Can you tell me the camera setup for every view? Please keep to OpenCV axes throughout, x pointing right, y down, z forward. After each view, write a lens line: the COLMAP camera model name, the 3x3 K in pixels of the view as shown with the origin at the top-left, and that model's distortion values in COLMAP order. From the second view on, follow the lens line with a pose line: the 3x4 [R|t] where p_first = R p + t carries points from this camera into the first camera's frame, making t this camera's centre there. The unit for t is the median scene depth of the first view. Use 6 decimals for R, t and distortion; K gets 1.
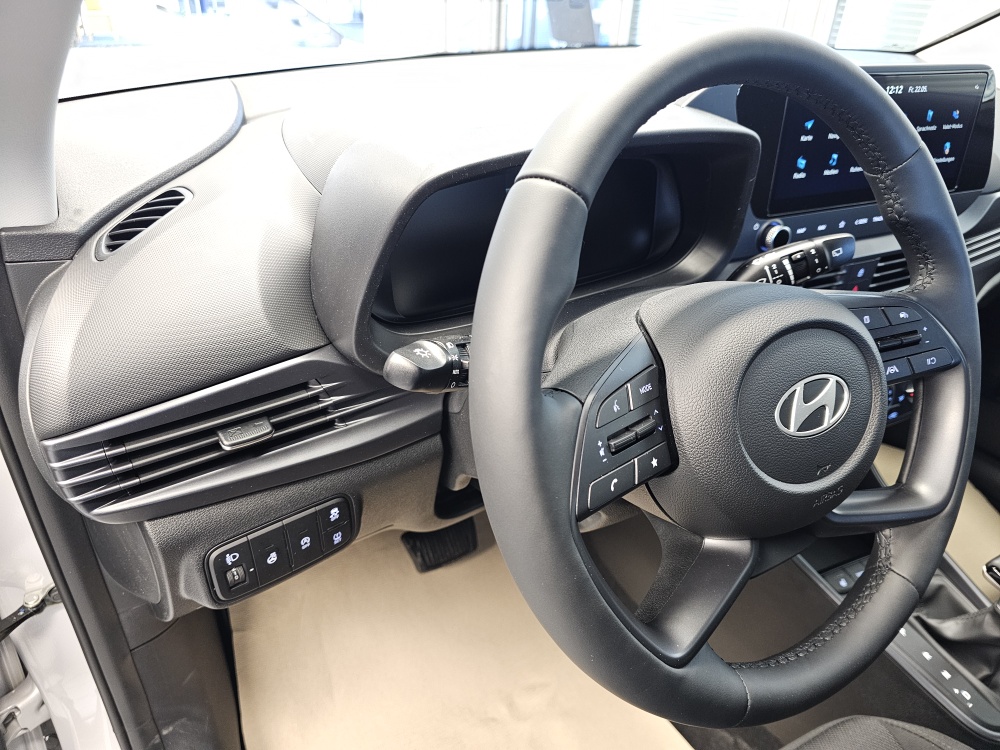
lens RADIAL K [[694.9, 0, 500.4], [0, 694.9, 374.6], [0, 0, 1]] dist [-0.000879, -0.002587]
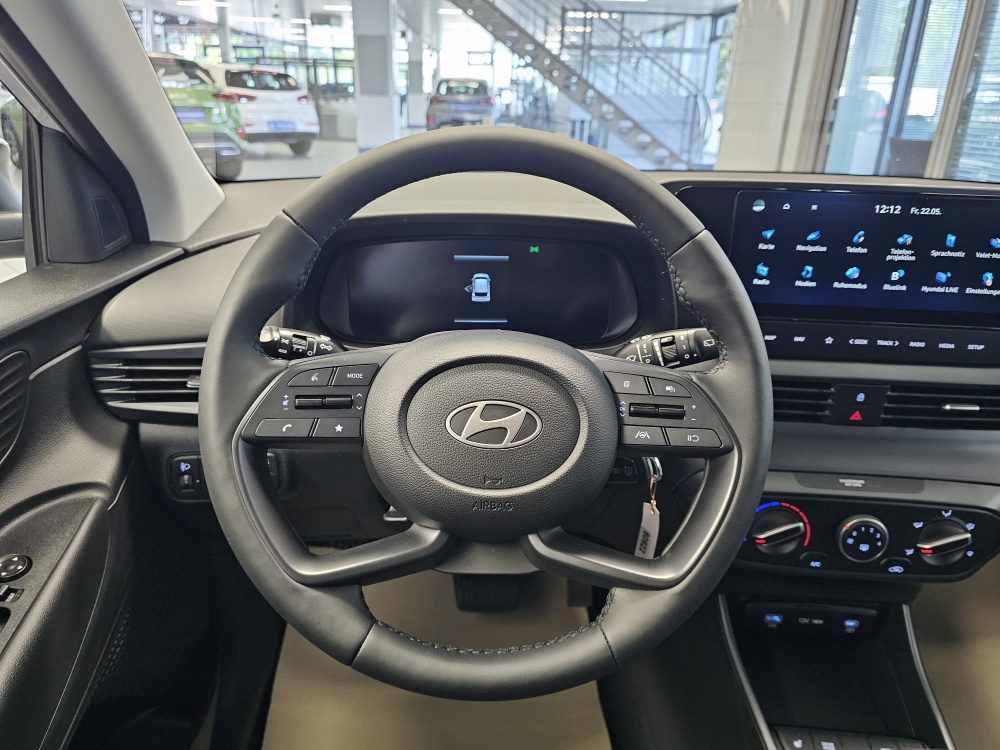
lens RADIAL K [[682.3, 0, 494.1], [0, 682.3, 372.8], [0, 0, 1]] dist [0.032458, -0.044412]
pose [[0.869651, 0.170891, -0.463146, 0.687209], [-0.248883, 0.961992, -0.112373, 0.062591], [0.426339, 0.212995, 0.879129, -0.028660]]
